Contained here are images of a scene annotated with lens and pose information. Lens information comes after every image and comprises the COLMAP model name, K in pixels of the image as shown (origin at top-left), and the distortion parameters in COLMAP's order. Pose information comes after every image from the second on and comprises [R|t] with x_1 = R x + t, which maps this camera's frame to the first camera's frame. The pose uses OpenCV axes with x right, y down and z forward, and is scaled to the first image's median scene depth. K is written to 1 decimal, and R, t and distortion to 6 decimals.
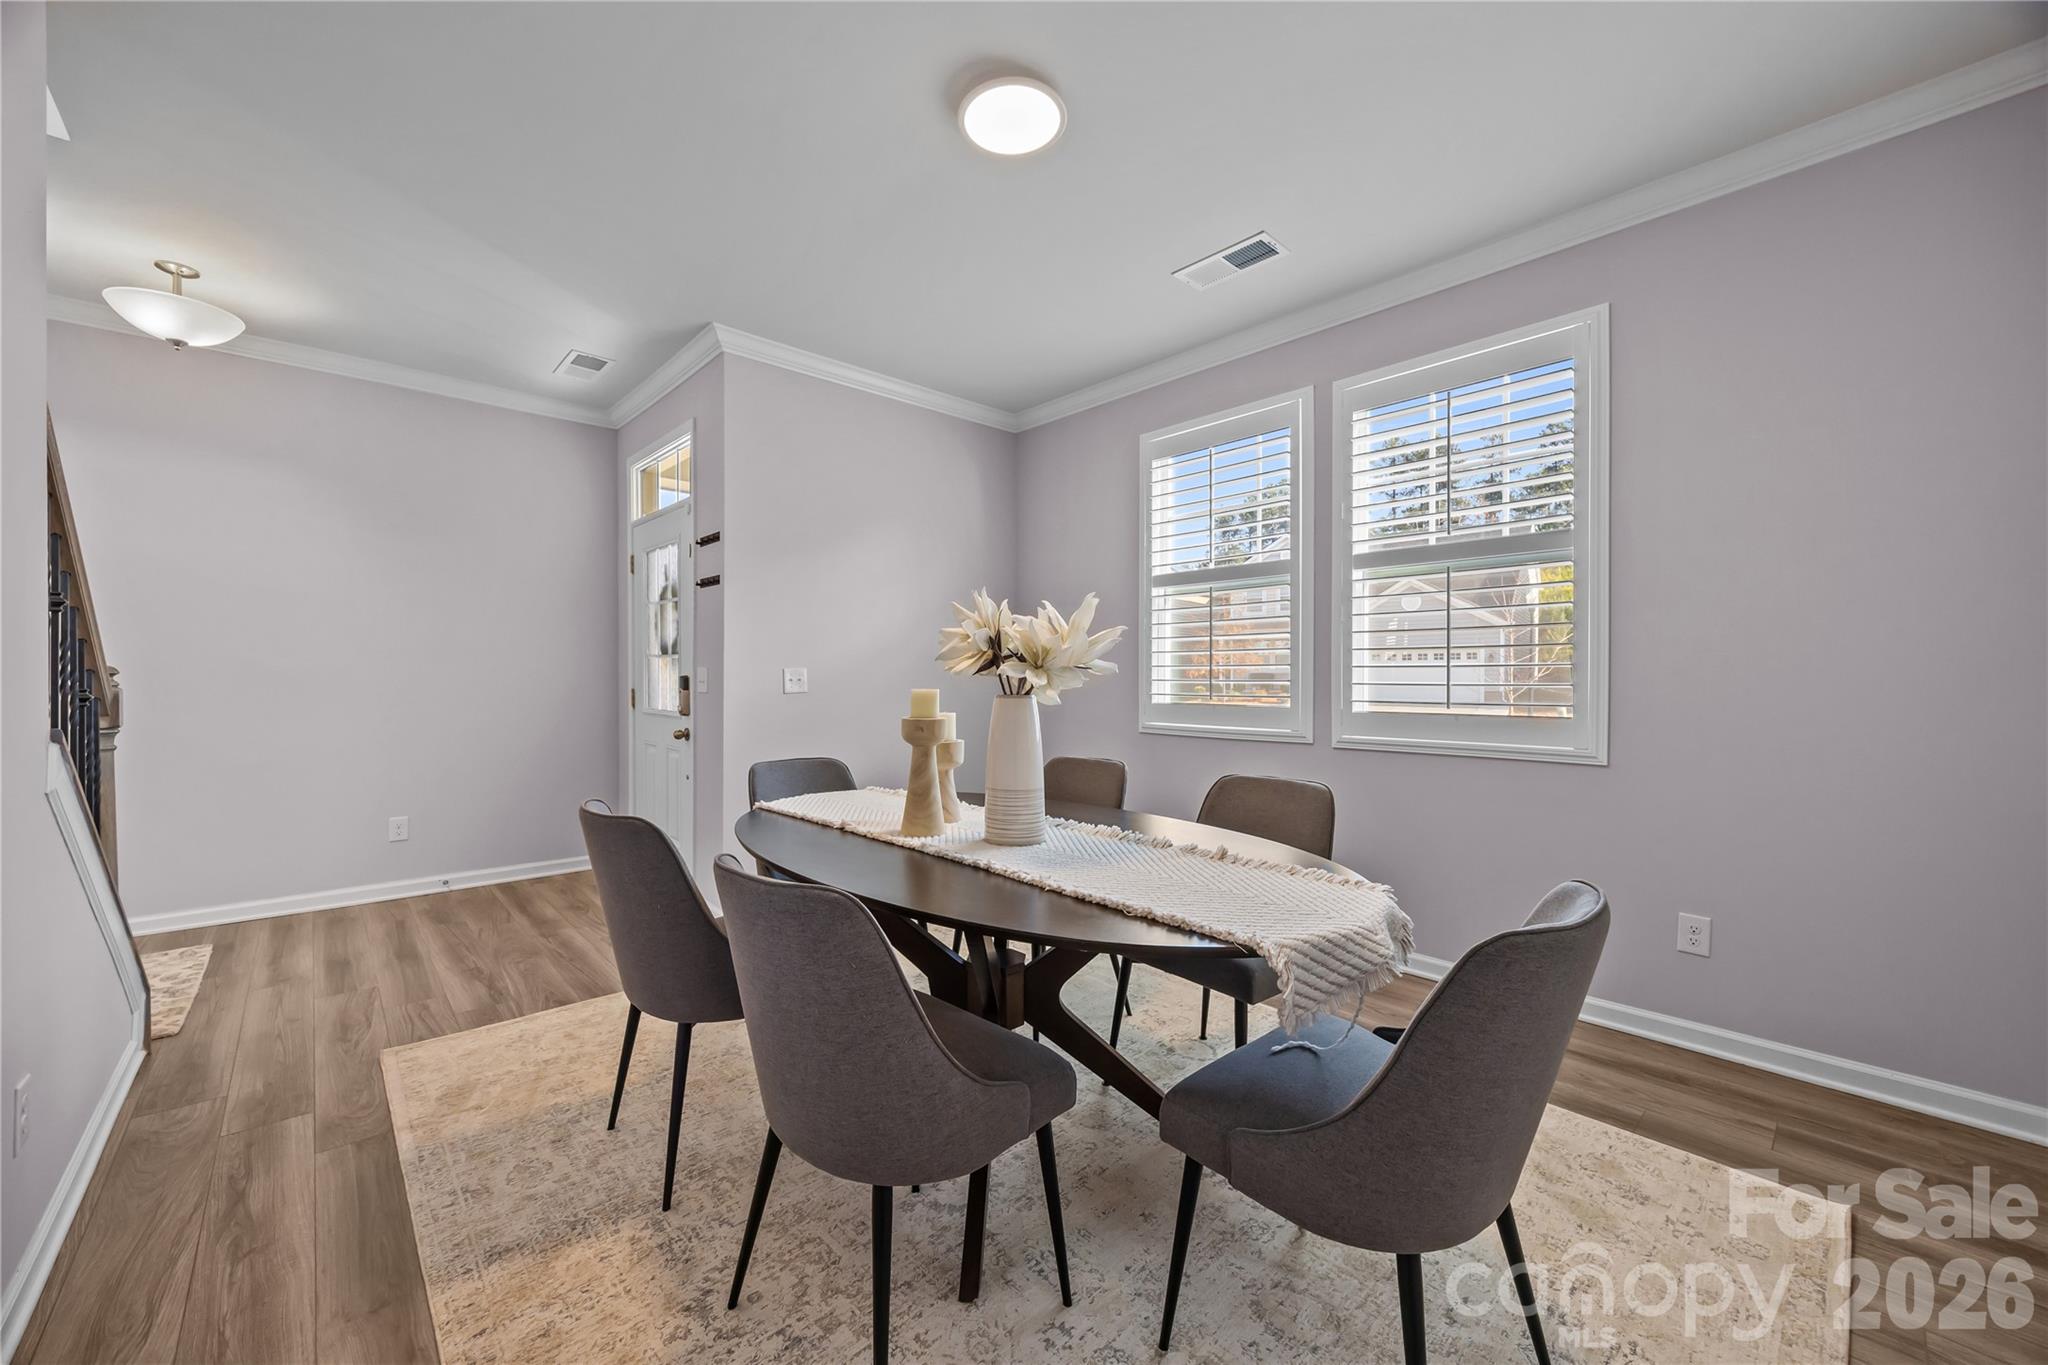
lens RADIAL K [[784.3, 0, 1022.8], [0, 784.3, 674.2], [0, 0, 1]] dist [-0.001402, -0.000252]
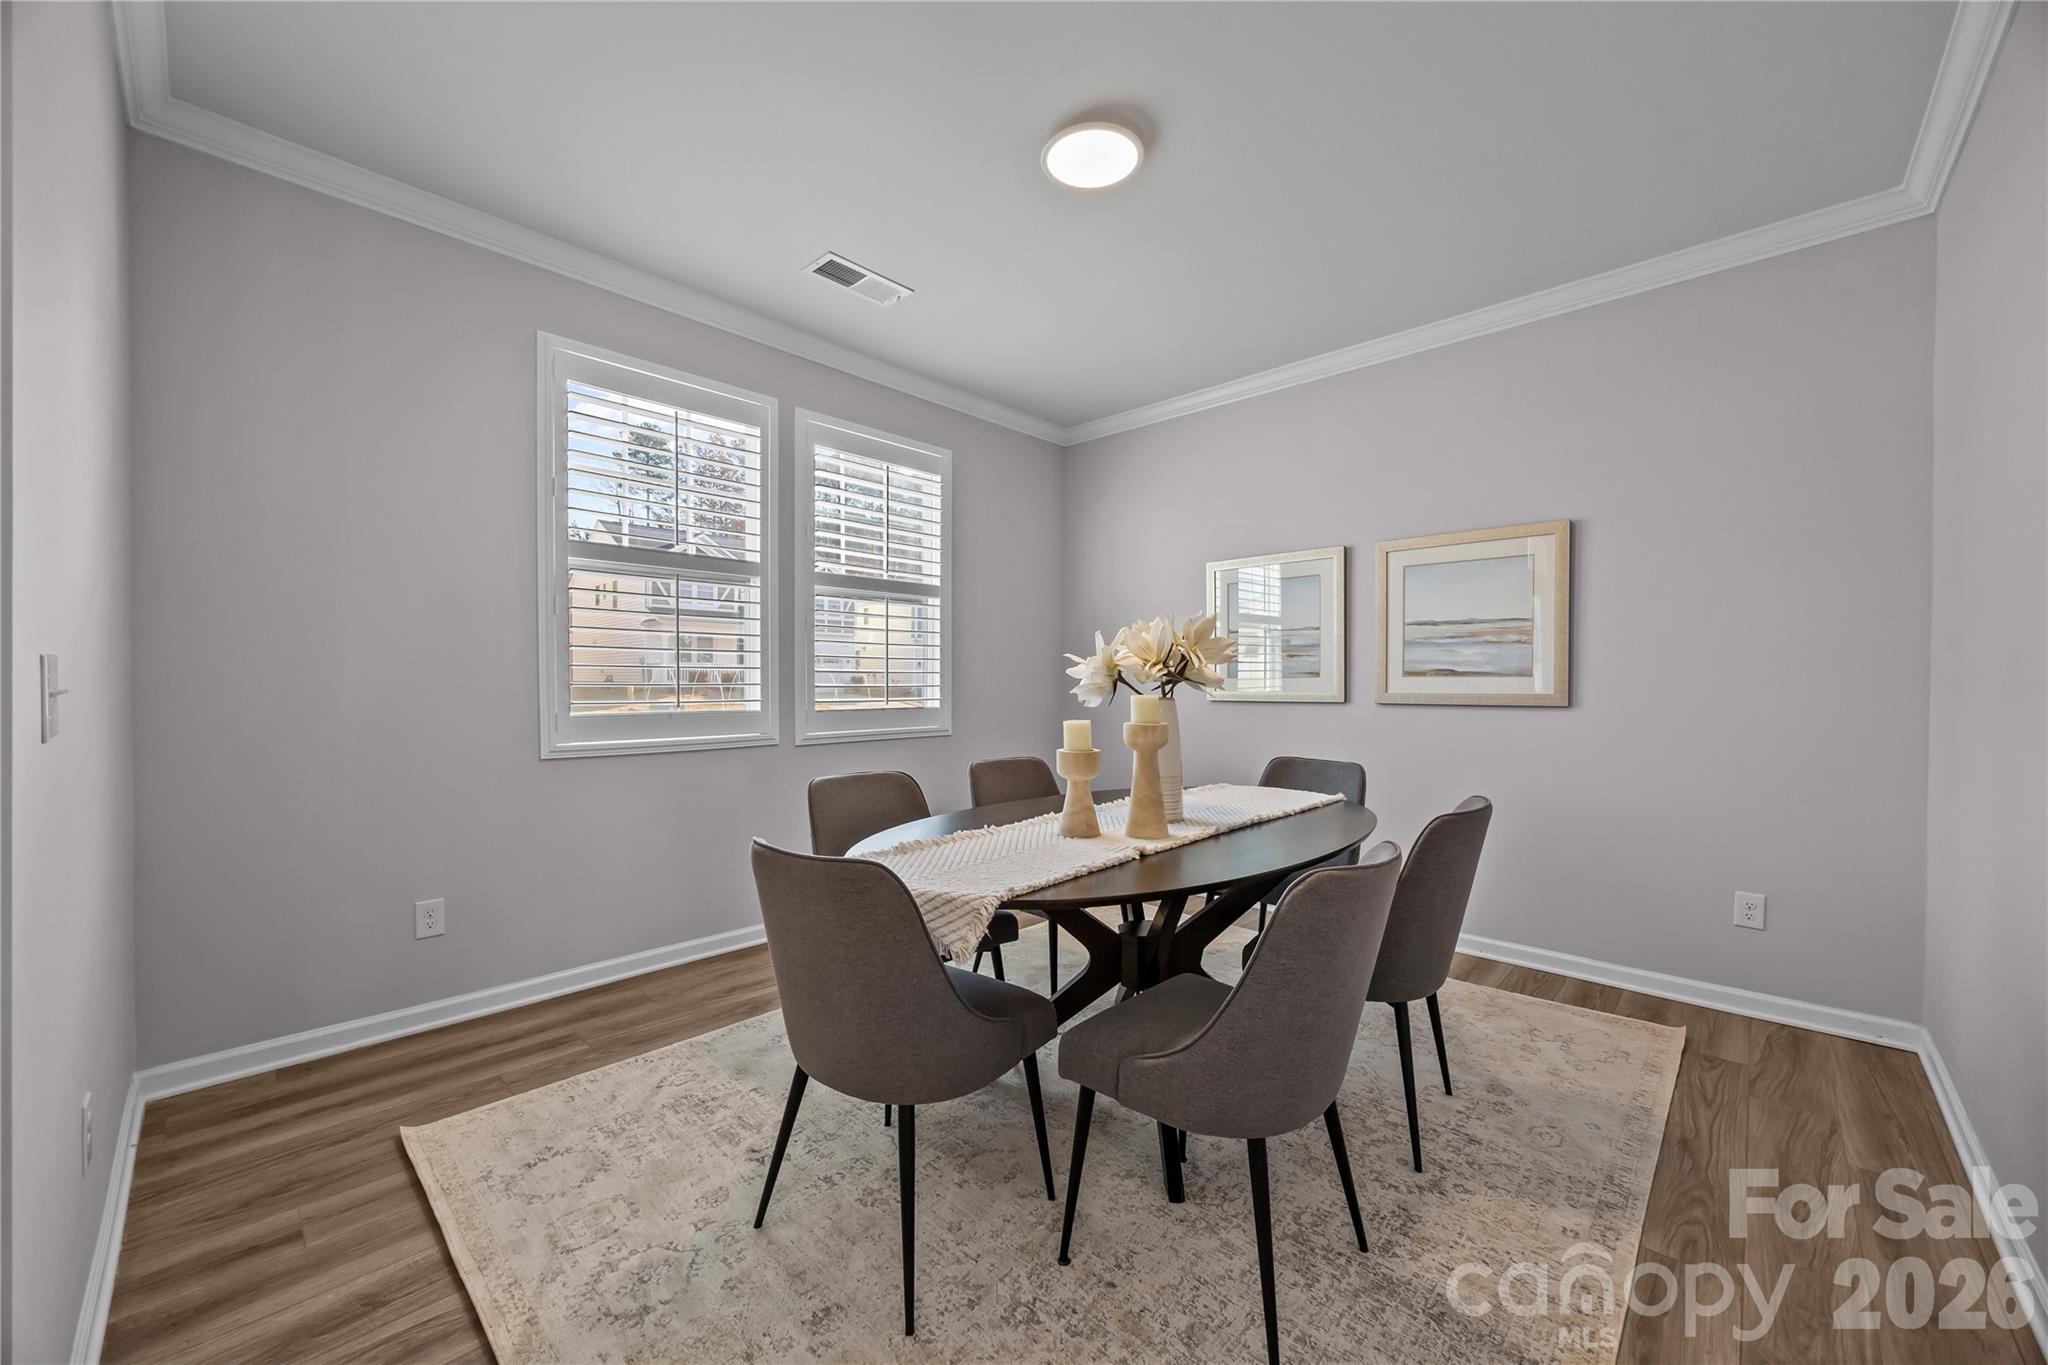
lens RADIAL K [[784.3, 0, 1024.1], [0, 784.3, 683.2], [0, 0, 1]] dist [-0.001402, -0.000252]
pose [[-0.077650, -0.008259, 0.996946, -0.734767], [-0.008445, 0.999935, 0.007626, -0.004600], [-0.996945, -0.007827, -0.077715, 0.802754]]
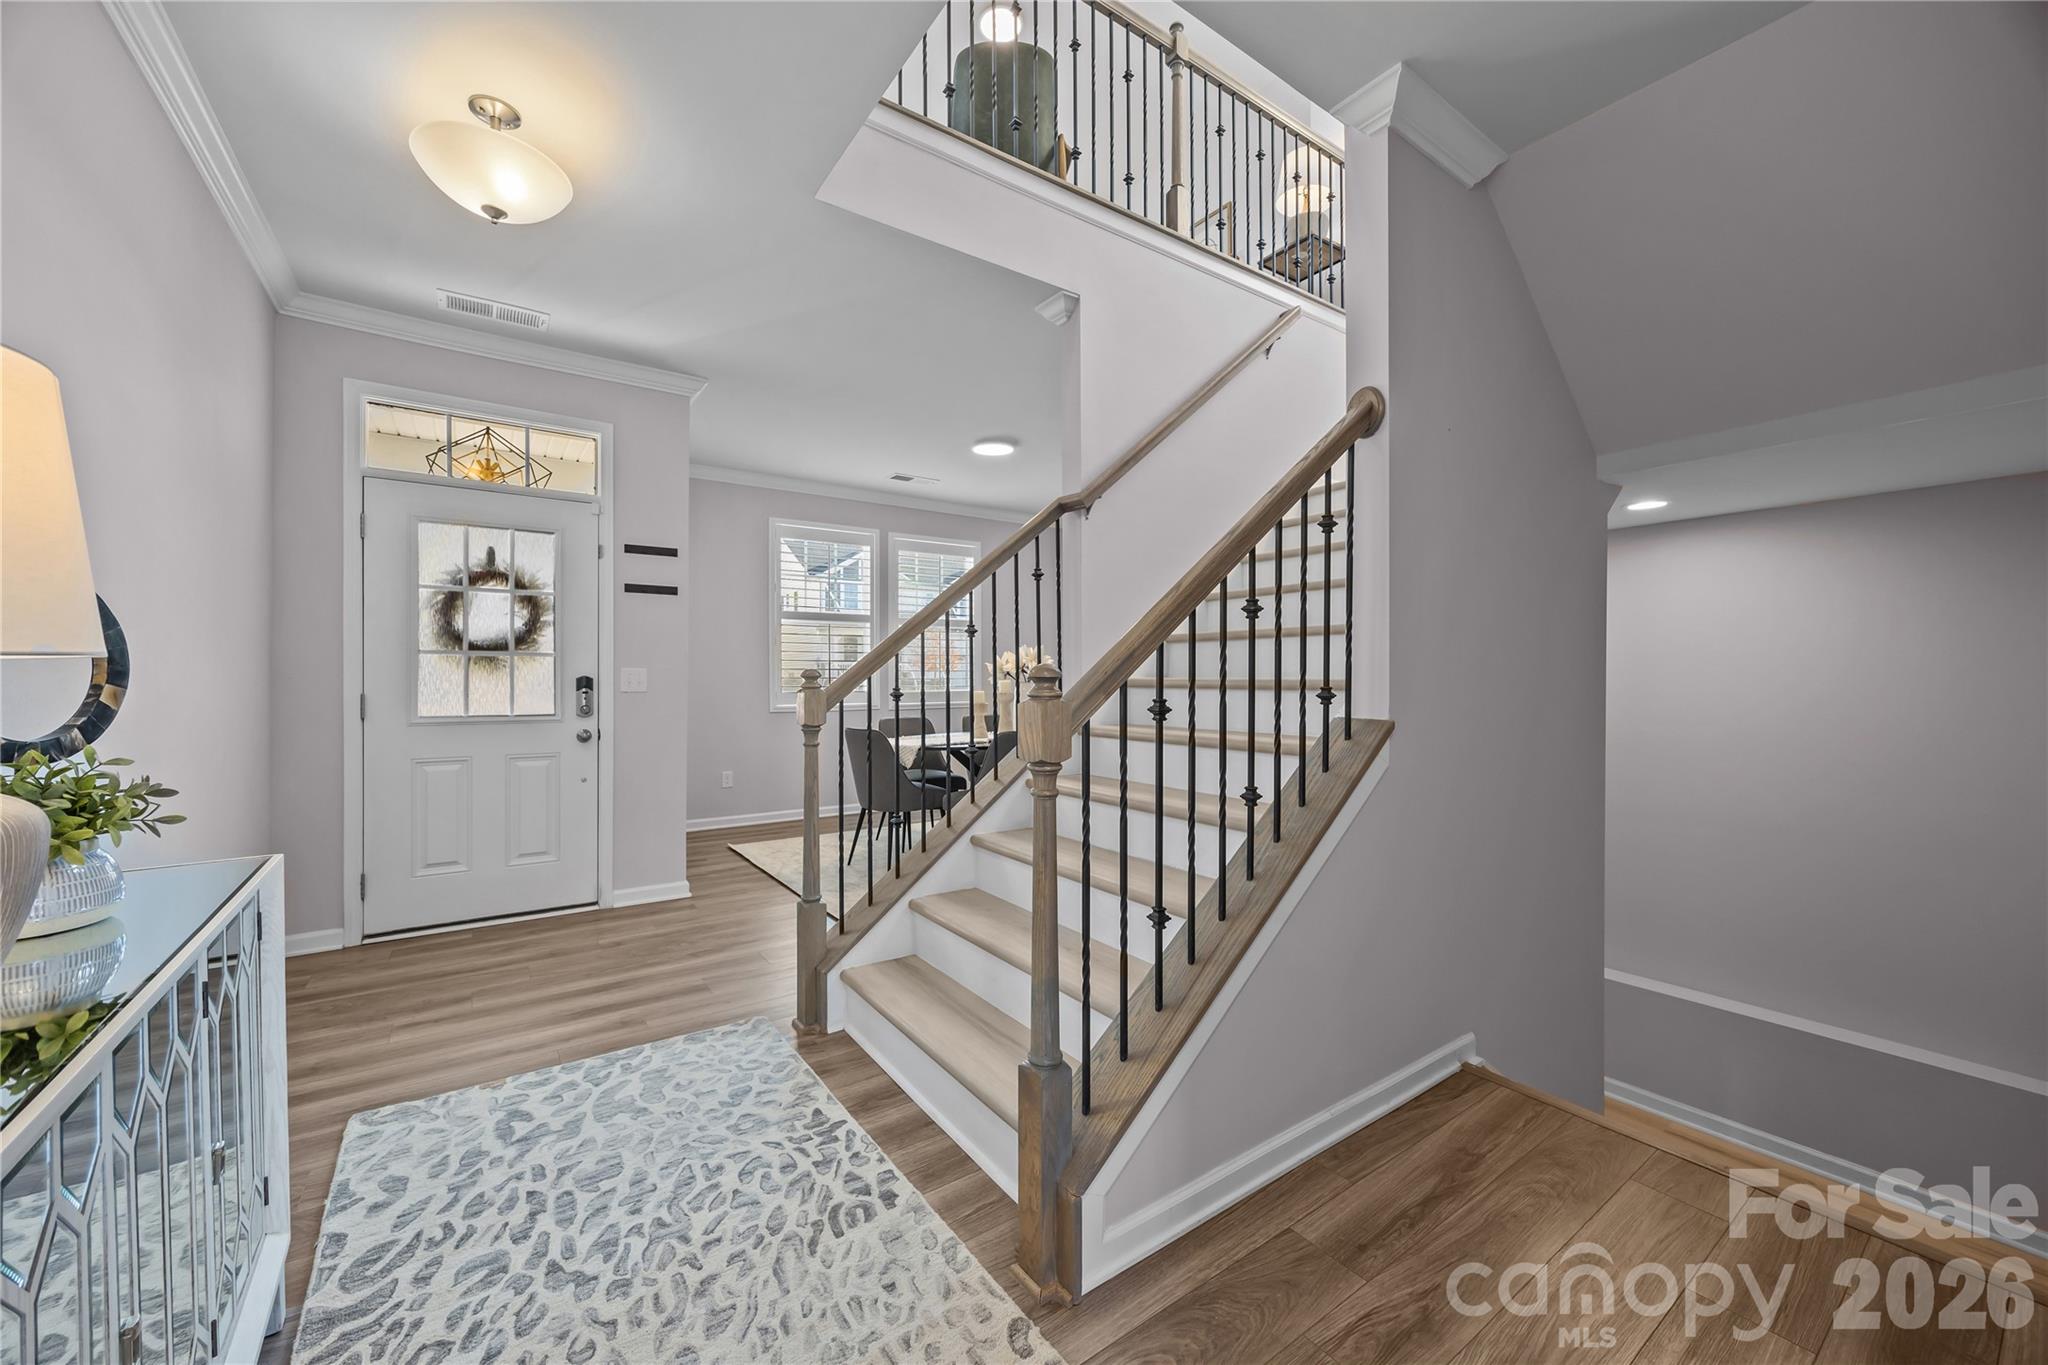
lens RADIAL K [[784.3, 0, 1027.2], [0, 784.3, 690.3], [0, 0, 1]] dist [-0.001402, -0.000252]
pose [[0.107897, -0.014794, 0.994052, -1.664030], [-0.002329, 0.999883, 0.015133, 0.007198], [-0.994159, -0.003947, 0.107850, 0.440332]]
